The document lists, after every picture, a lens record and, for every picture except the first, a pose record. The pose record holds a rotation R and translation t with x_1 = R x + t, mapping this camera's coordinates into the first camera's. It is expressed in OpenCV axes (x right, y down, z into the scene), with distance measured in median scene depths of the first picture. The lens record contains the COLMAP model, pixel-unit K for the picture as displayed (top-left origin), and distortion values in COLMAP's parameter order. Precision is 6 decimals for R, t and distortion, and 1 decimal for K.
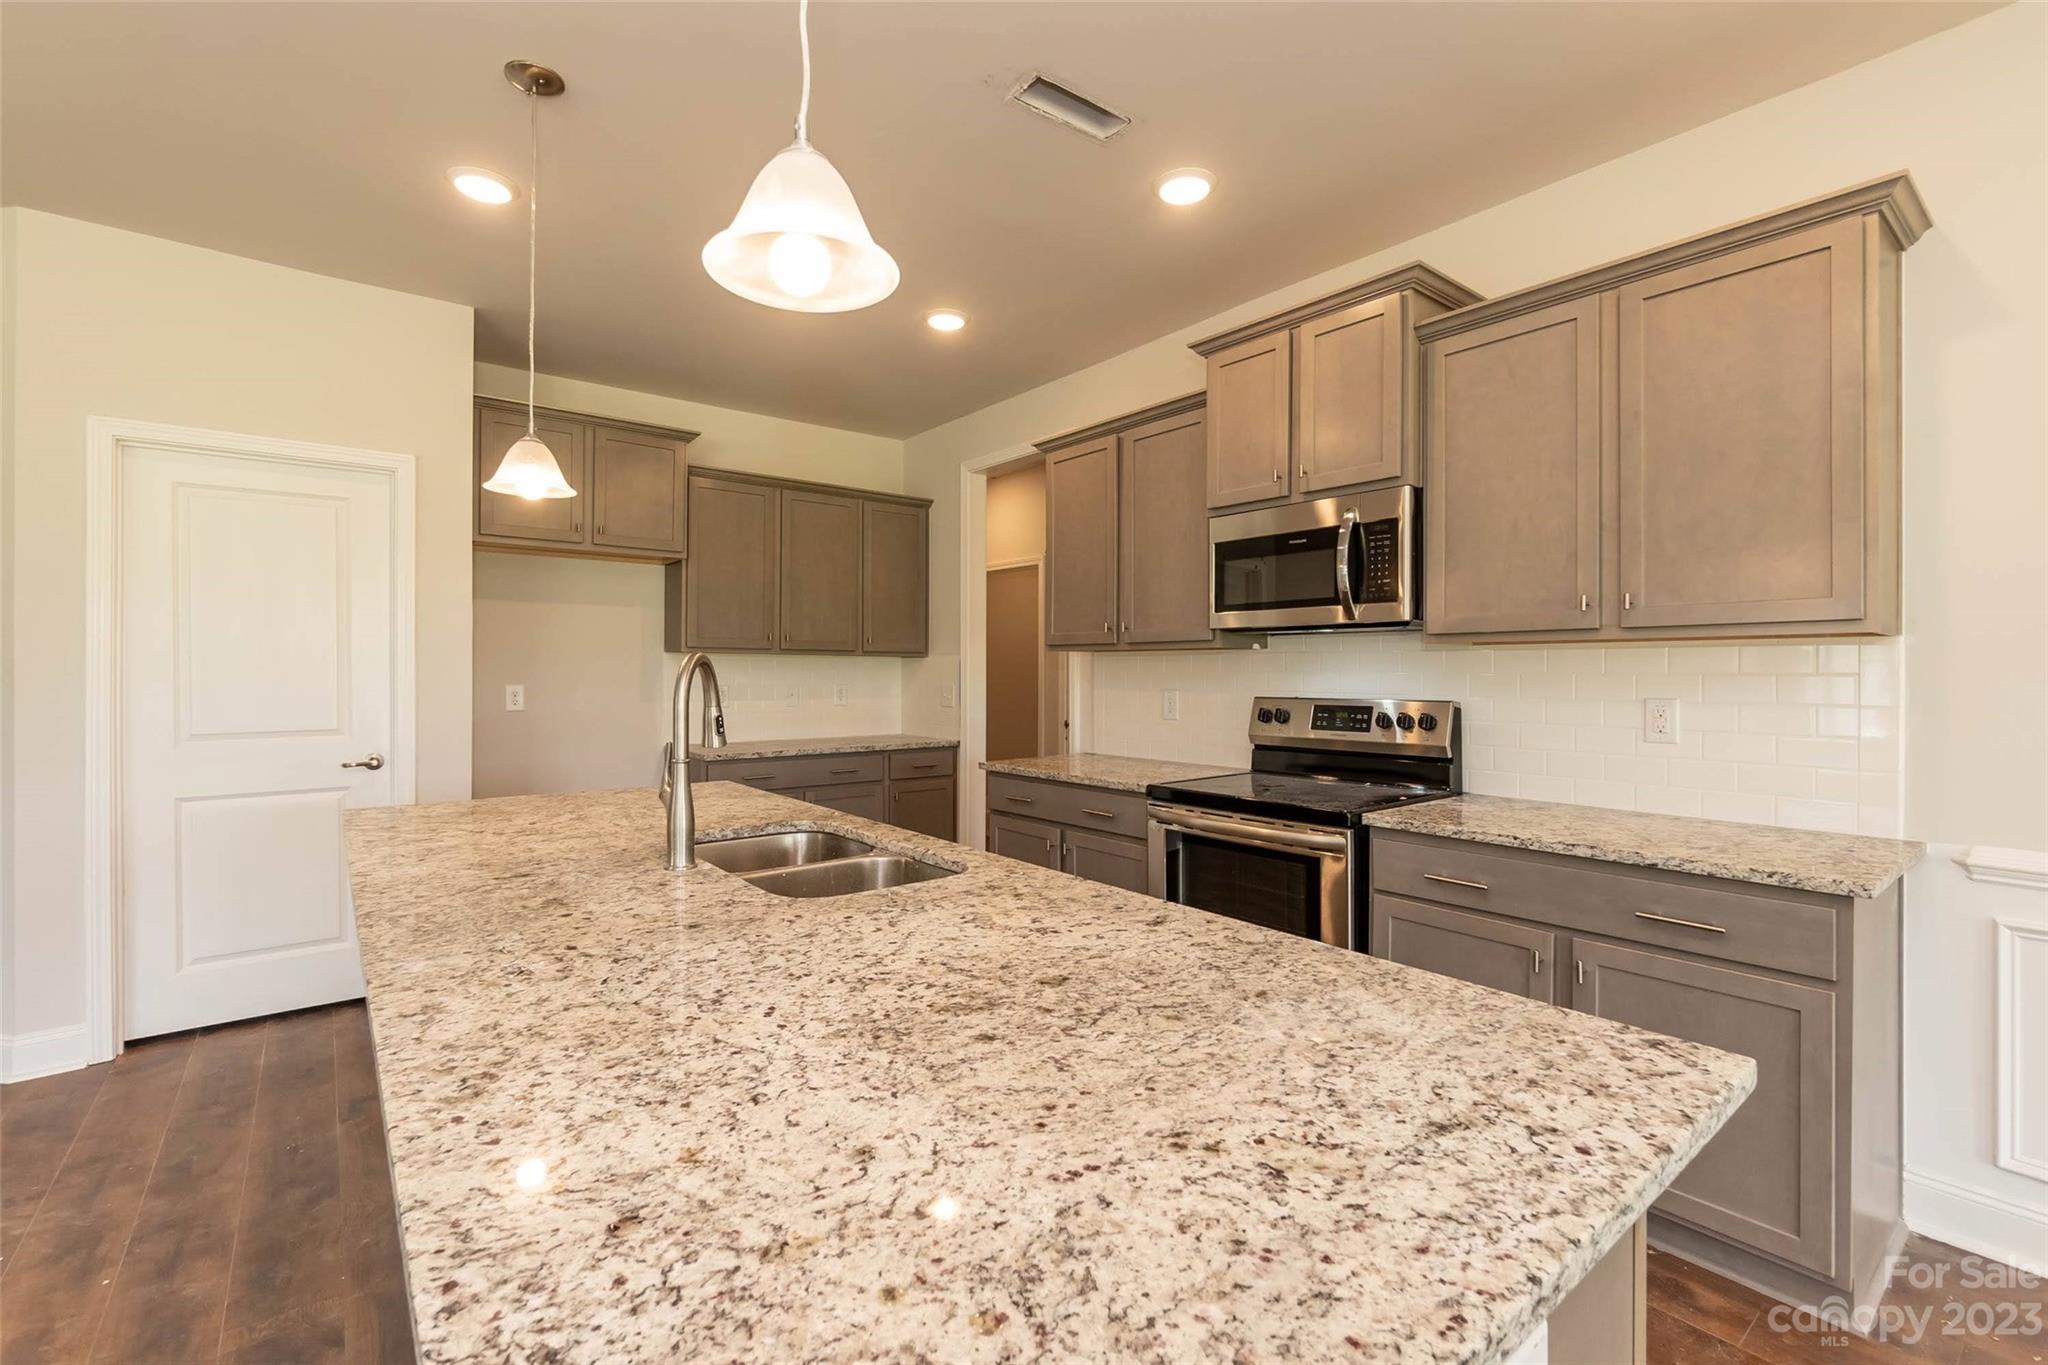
lens RADIAL K [[889.2, 0, 1025.8], [0, 889.2, 671.0], [0, 0, 1]] dist [-0.006607, -0.000069]
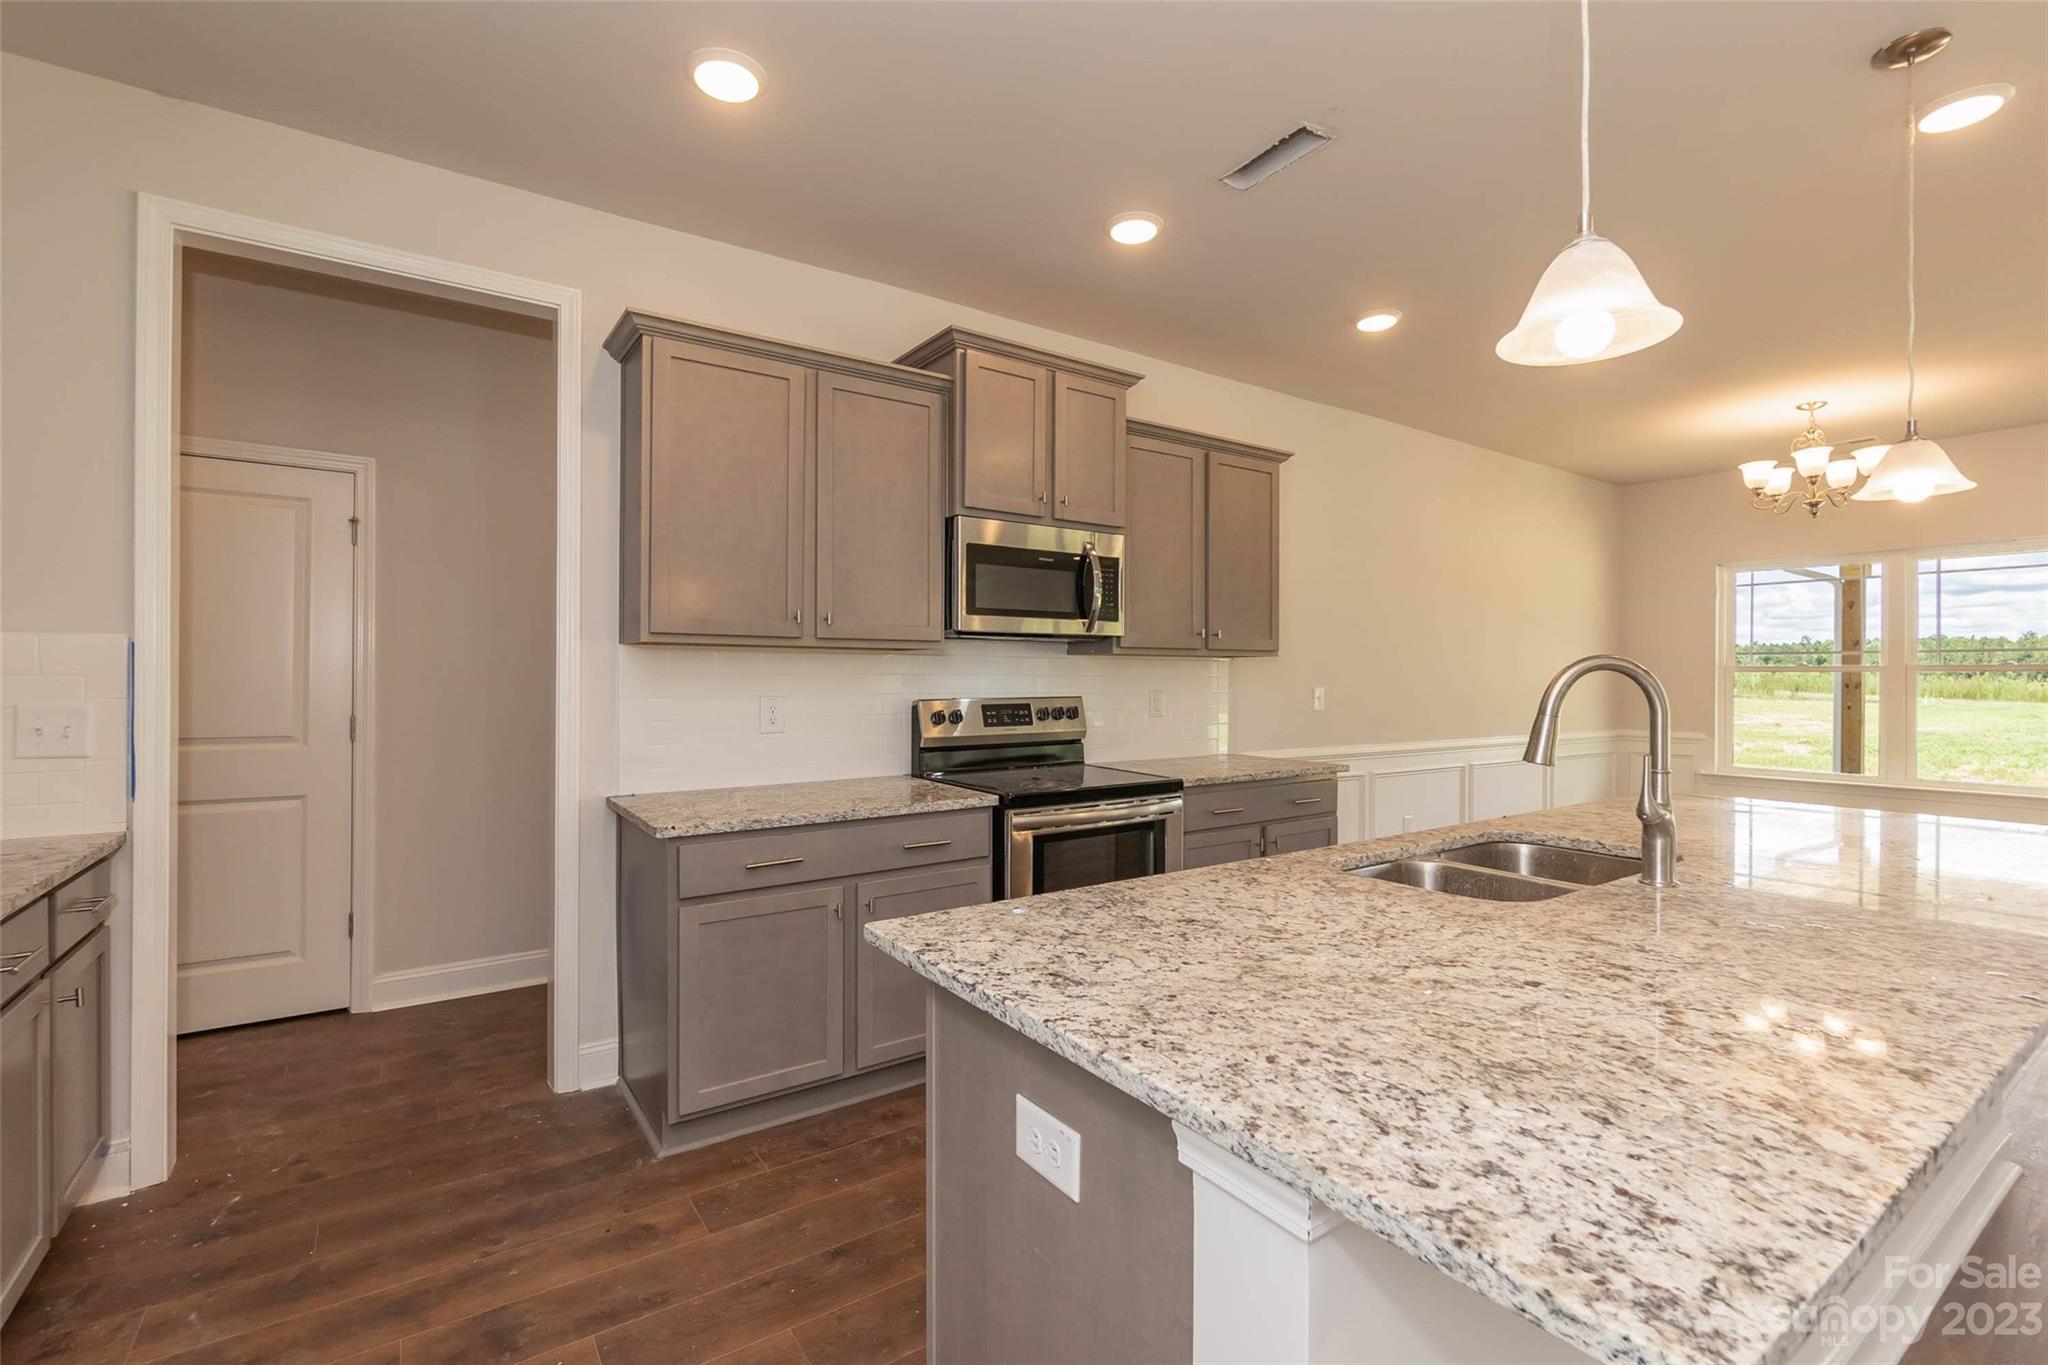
lens RADIAL K [[880.1, 0, 1034.3], [0, 880.1, 676.0], [0, 0, 1]] dist [-0.004868, 0.000029]
pose [[0.073982, -0.000688, 0.997259, -0.886612], [-0.001841, 0.999998, 0.000826, 0.002110], [-0.997258, -0.001897, 0.073981, 1.017148]]
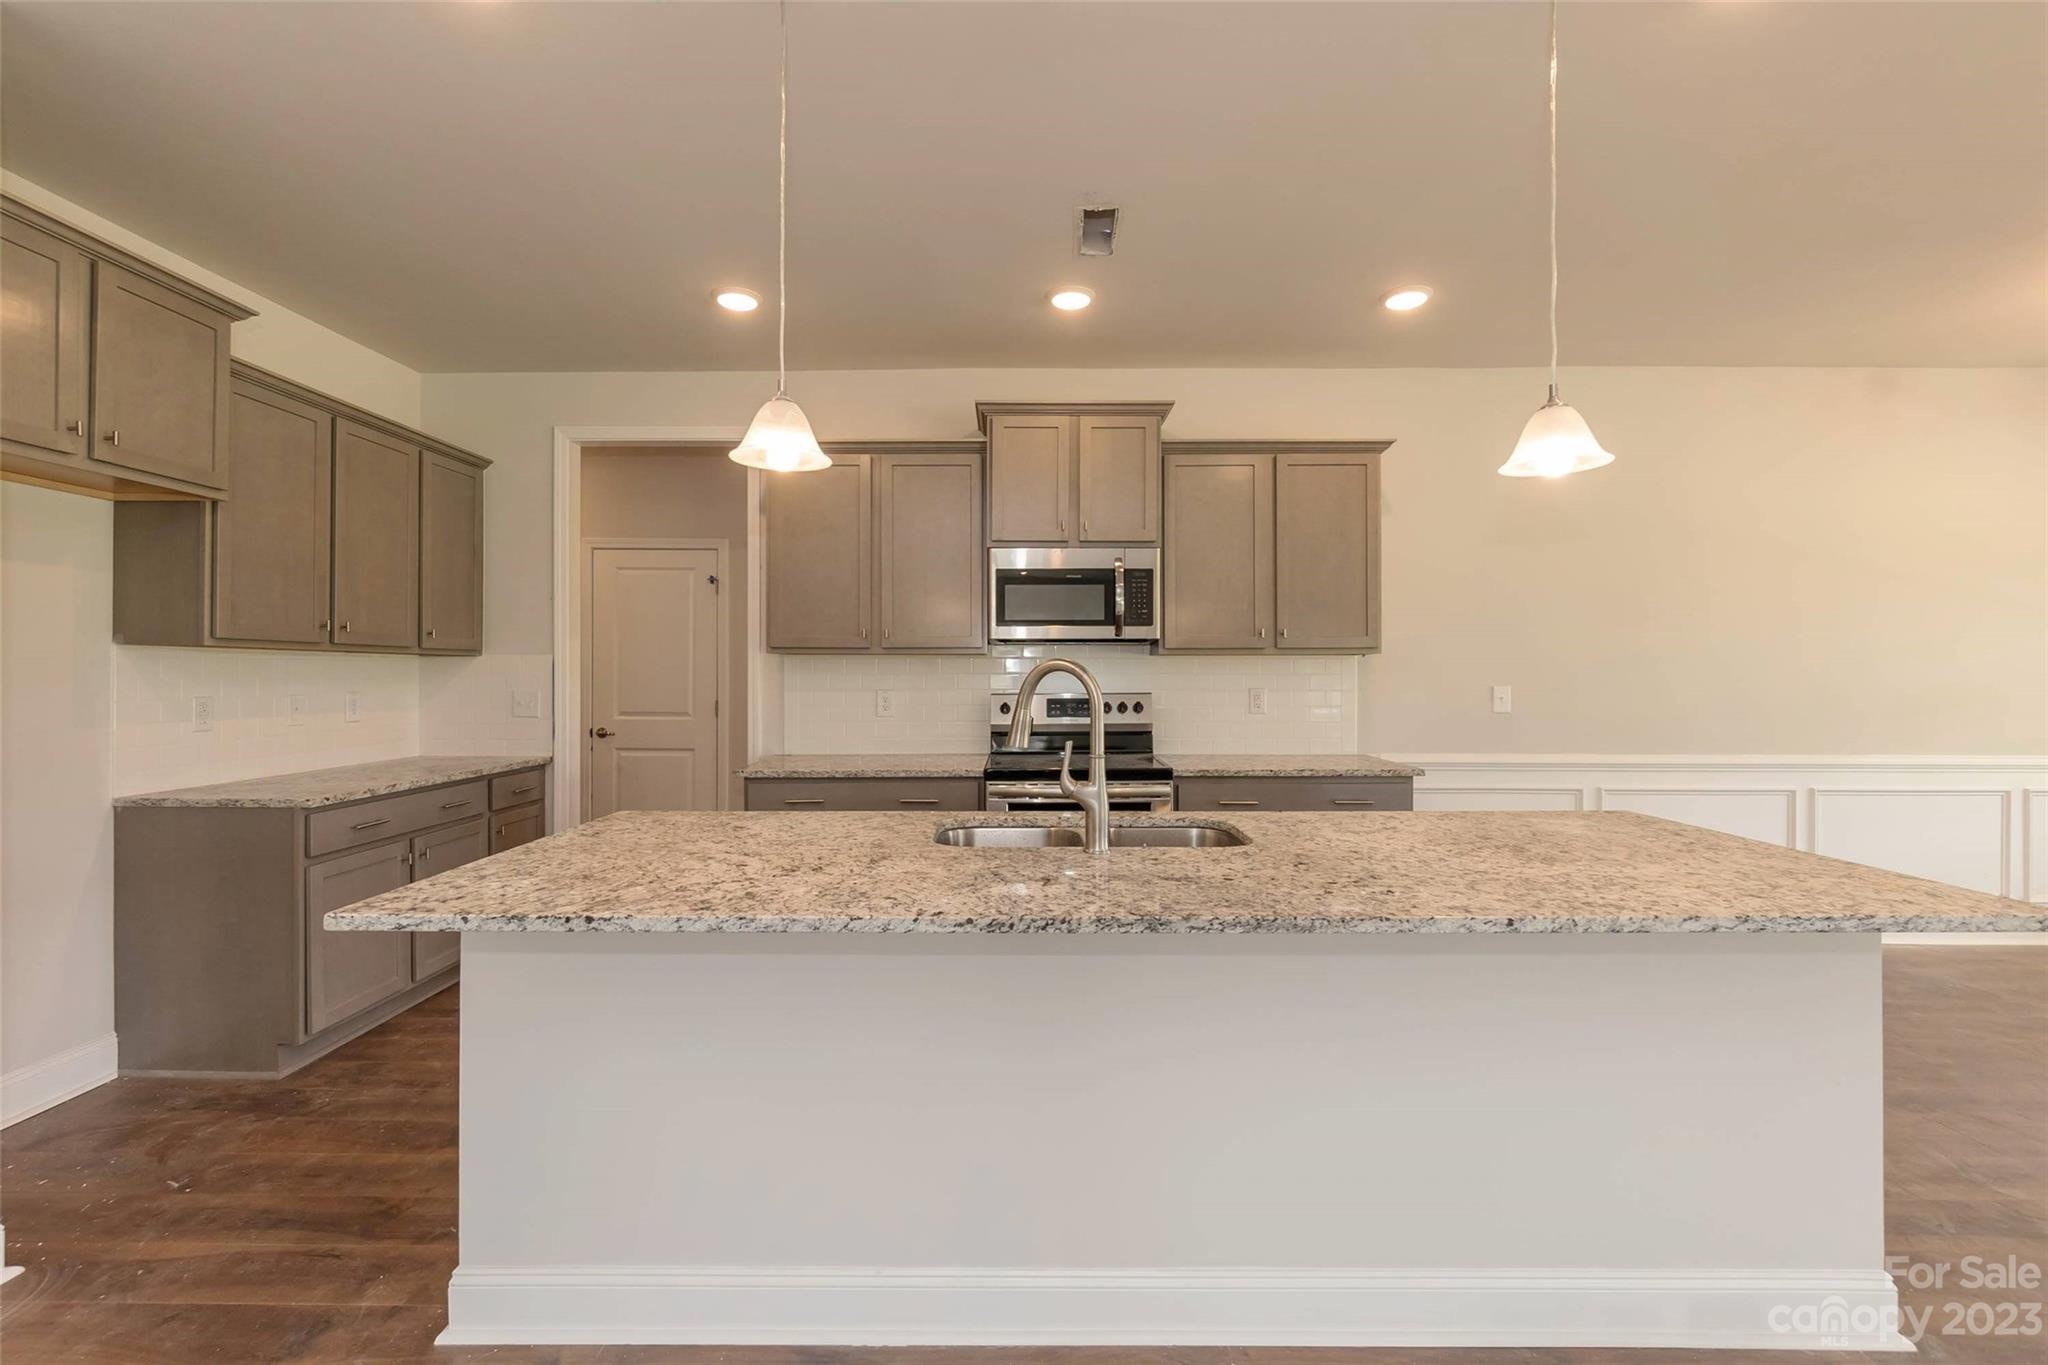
lens RADIAL K [[889.2, 0, 1025.8], [0, 889.2, 671.0], [0, 0, 1]] dist [-0.006607, -0.000069]
pose [[0.626464, -0.000102, 0.779451, -0.854811], [0.001962, 0.999997, -0.001445, -0.001348], [-0.779448, 0.002435, 0.626462, 0.237544]]
